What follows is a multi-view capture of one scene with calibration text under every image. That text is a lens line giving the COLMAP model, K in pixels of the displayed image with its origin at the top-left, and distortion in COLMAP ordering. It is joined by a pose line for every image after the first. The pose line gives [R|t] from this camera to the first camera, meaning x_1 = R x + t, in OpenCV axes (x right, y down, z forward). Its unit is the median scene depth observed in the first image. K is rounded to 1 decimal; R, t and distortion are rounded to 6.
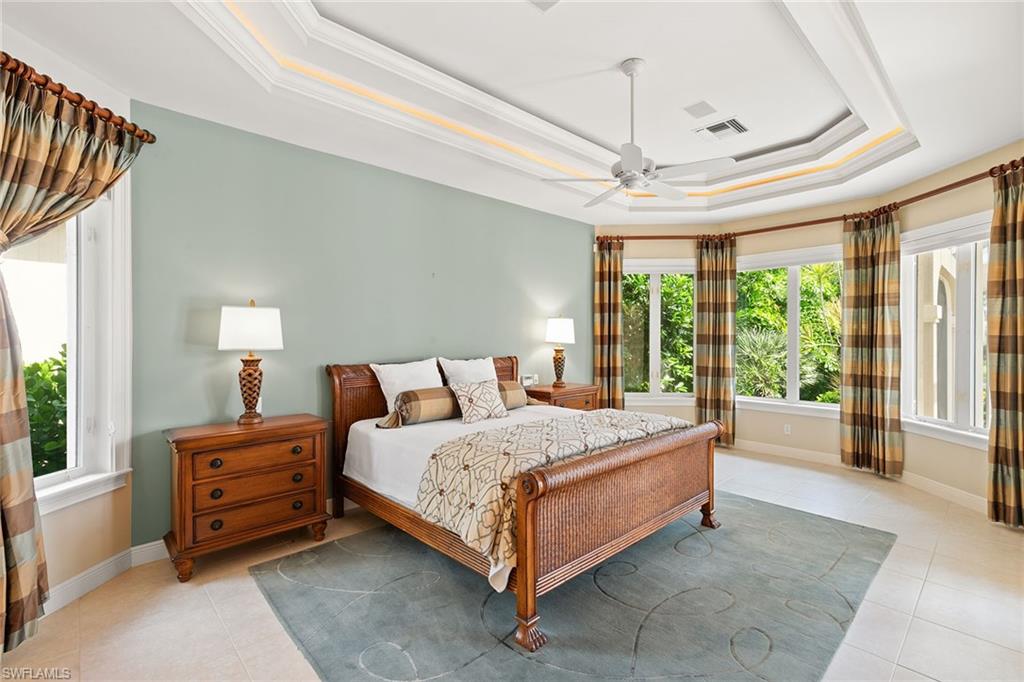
lens RADIAL K [[460.4, 0, 510.7], [0, 460.4, 337.3], [0, 0, 1]] dist [0.009258, -0.001474]
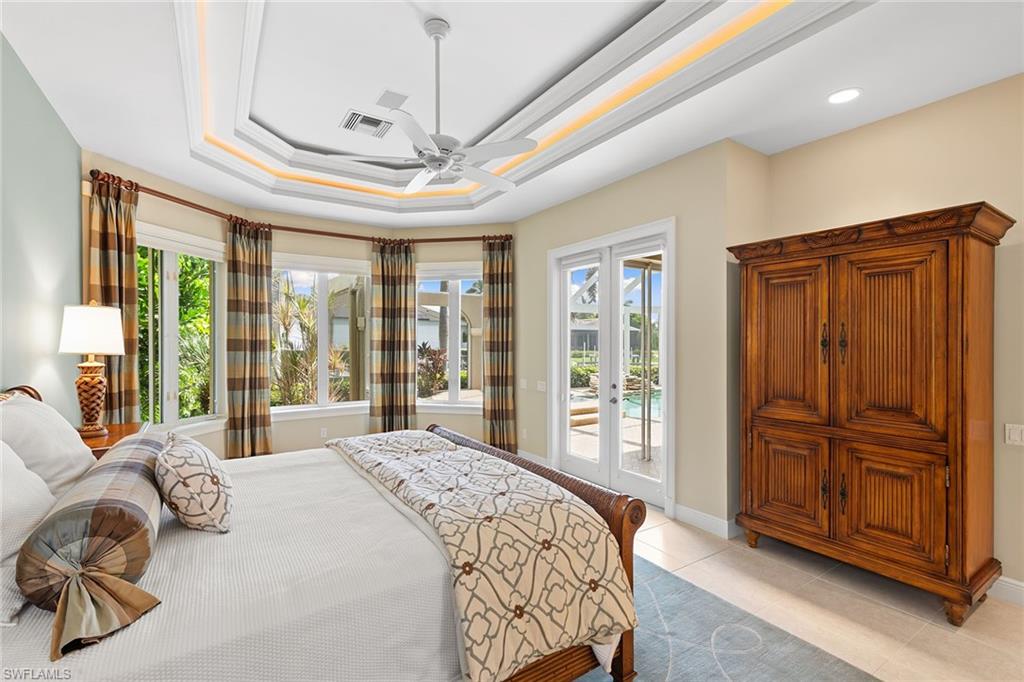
lens RADIAL K [[460.4, 0, 513.0], [0, 460.4, 343.5], [0, 0, 1]] dist [0.009258, -0.001474]
pose [[0.166289, -0.007593, 0.986048, -0.338935], [0.000348, 0.999971, 0.007641, -0.005034], [-0.986077, -0.000928, 0.166287, 0.429604]]
